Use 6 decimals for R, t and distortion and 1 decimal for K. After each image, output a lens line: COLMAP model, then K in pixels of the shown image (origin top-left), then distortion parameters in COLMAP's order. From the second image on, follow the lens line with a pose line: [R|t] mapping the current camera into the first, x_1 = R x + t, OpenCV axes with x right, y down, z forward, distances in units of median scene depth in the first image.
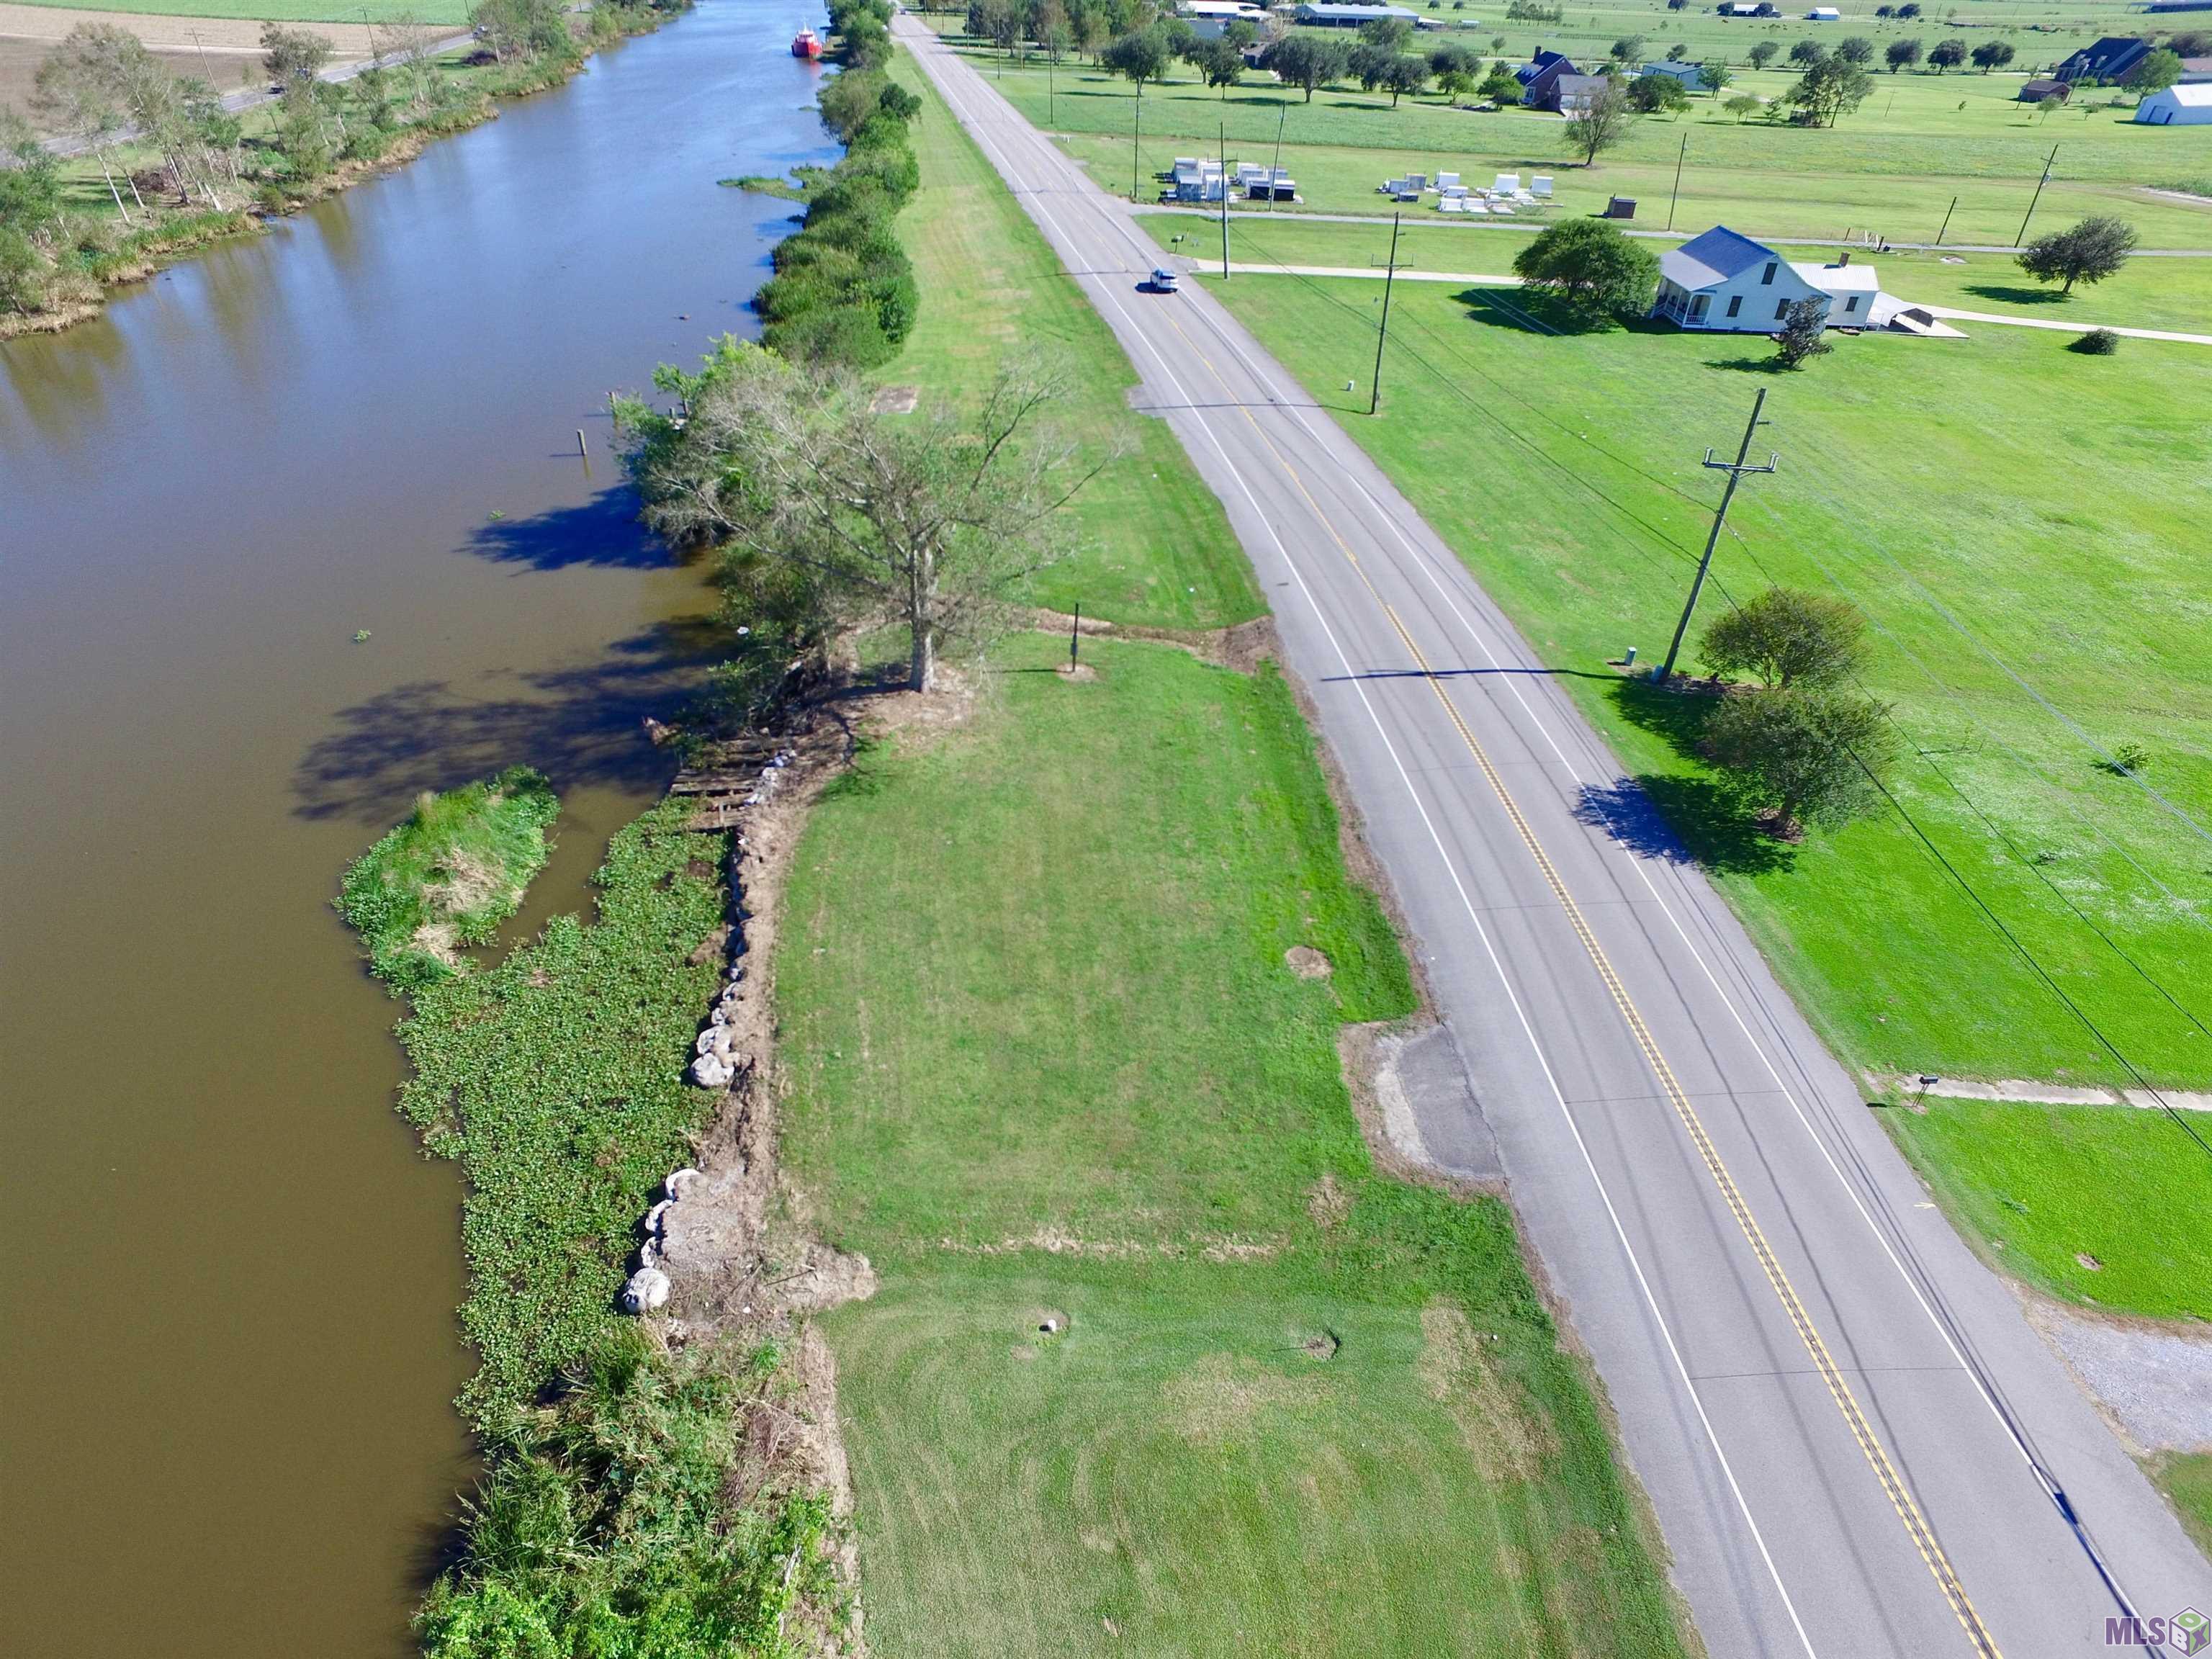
lens RADIAL K [[1285.3, 0, 1089.8], [0, 1285.3, 822.6], [0, 0, 1]] dist [-0.119618, 0.086372]
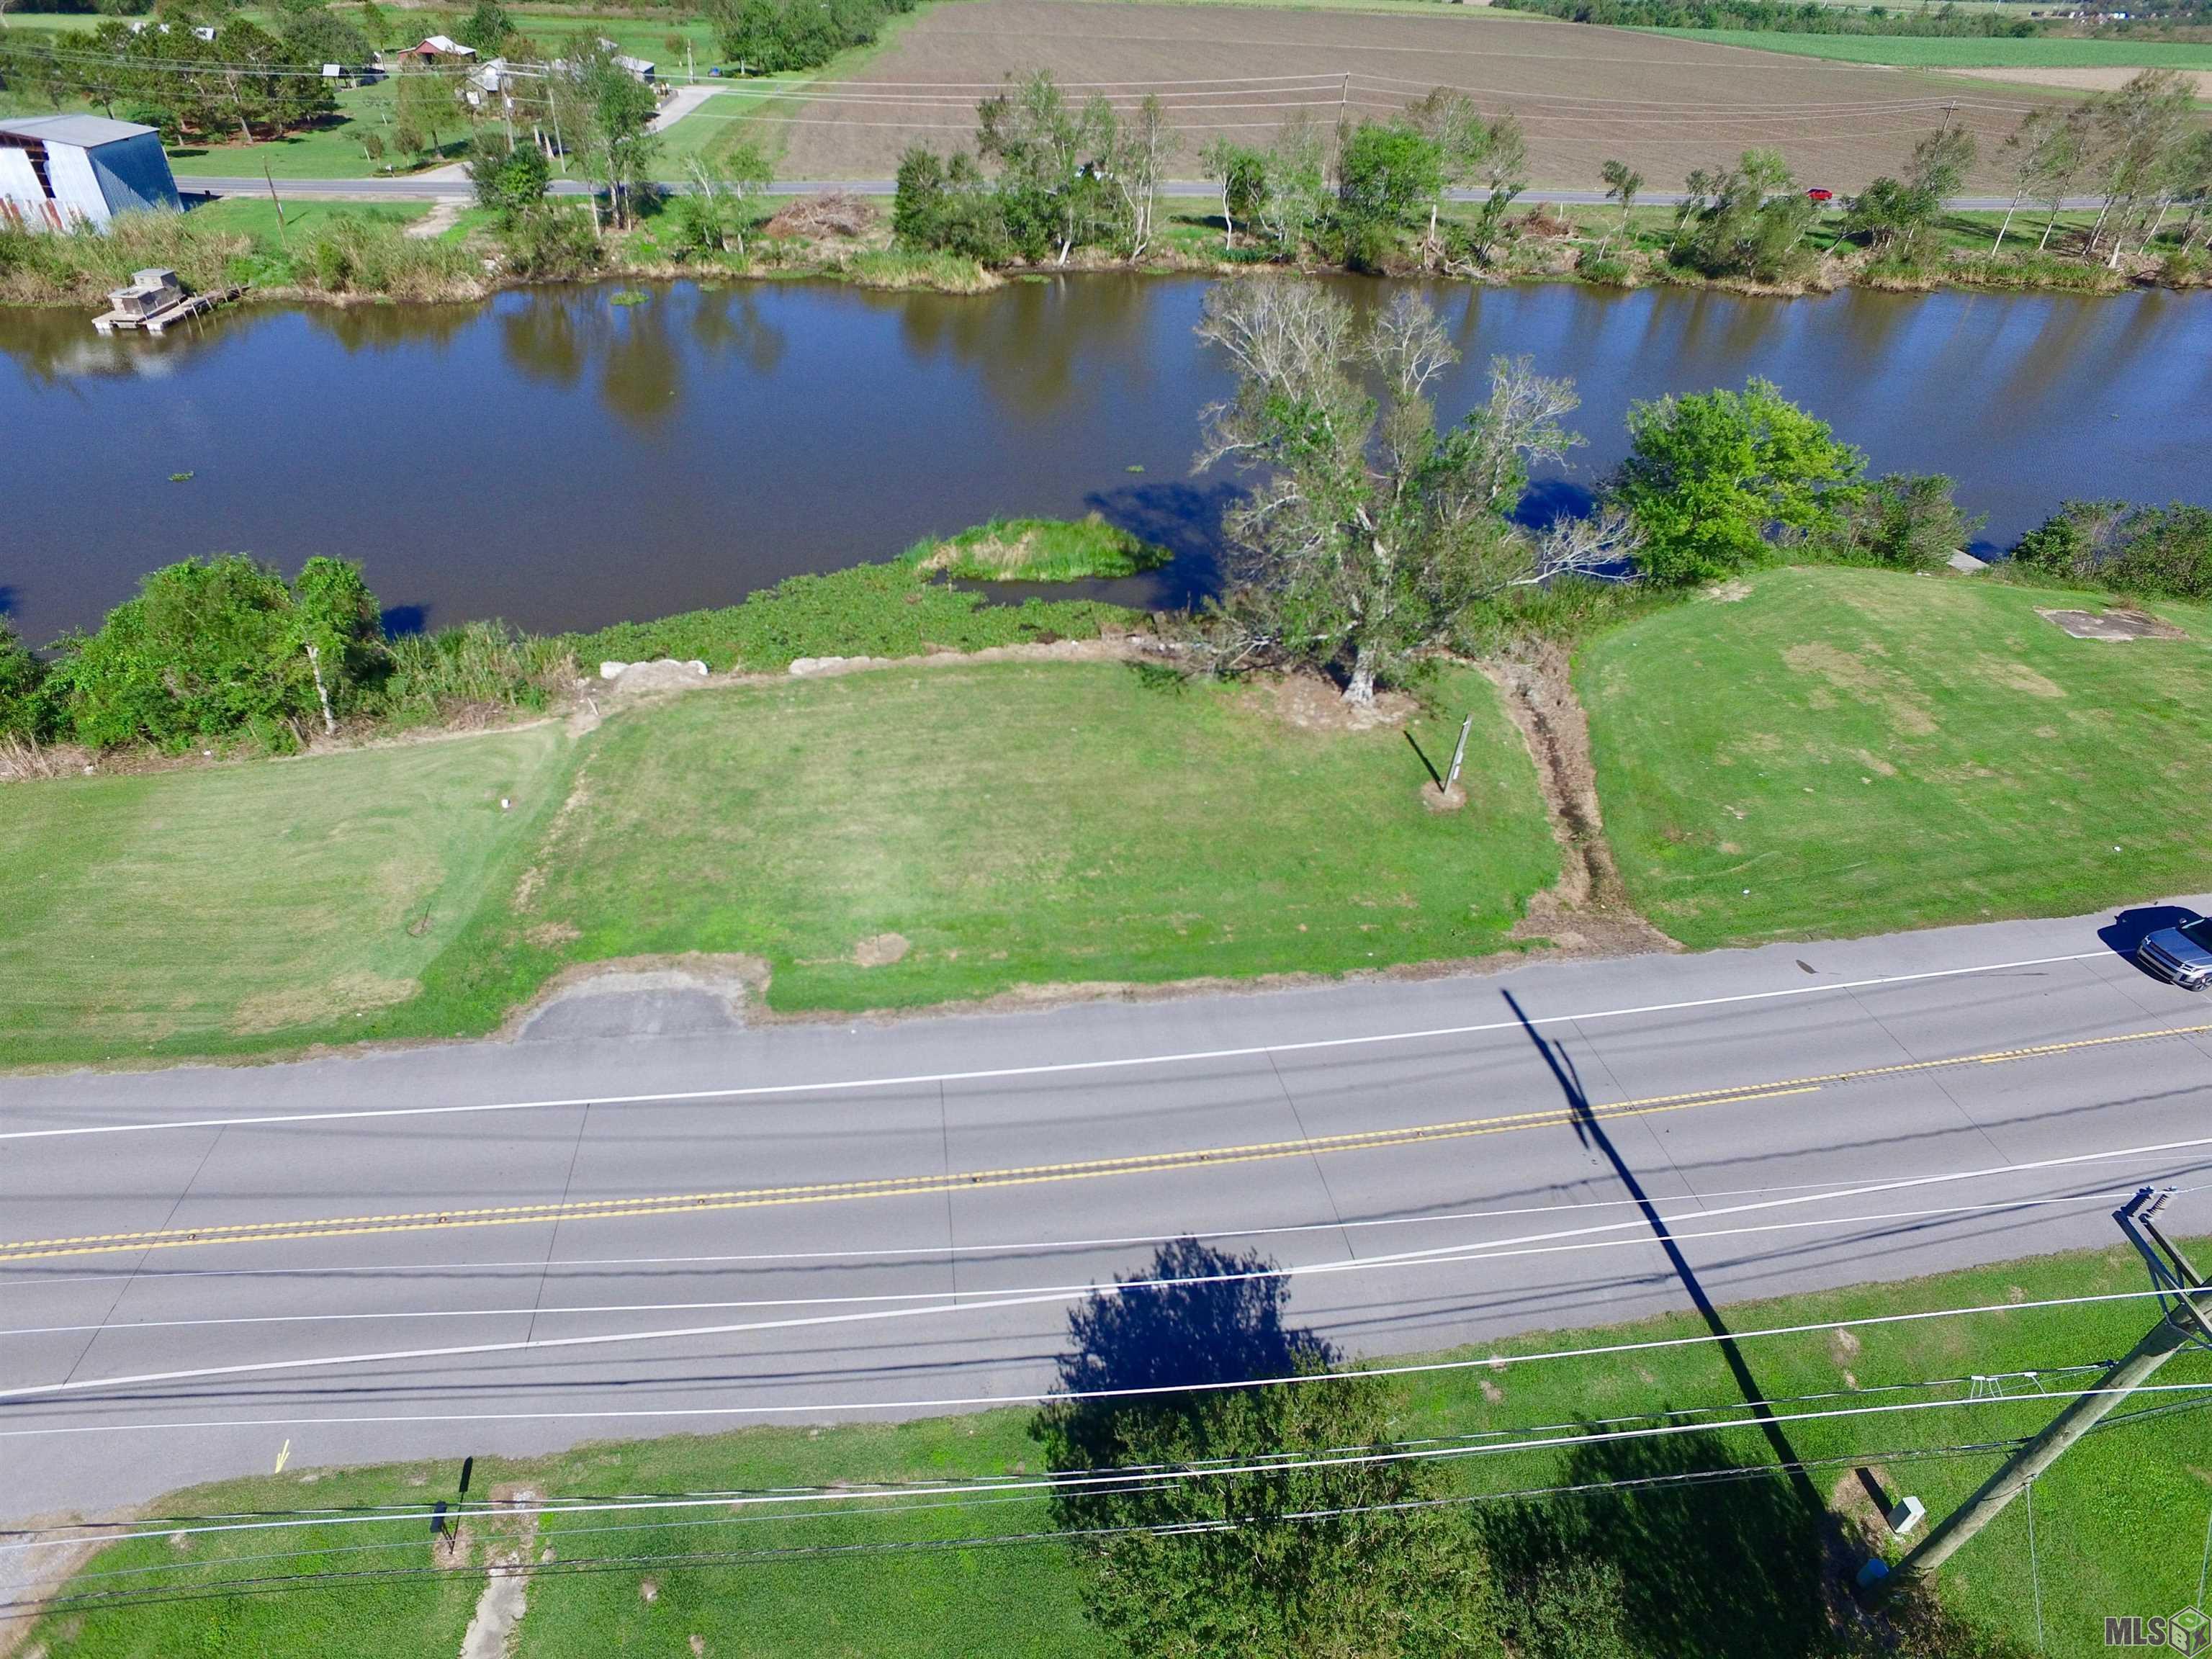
lens RADIAL K [[1285.3, 0, 1089.8], [0, 1285.3, 822.6], [0, 0, 1]] dist [-0.119618, 0.086372]
pose [[0.074272, 0.566819, -0.820488, 0.722885], [-0.615071, 0.673664, 0.409711, -0.338448], [0.784965, 0.474229, 0.398668, 0.606170]]
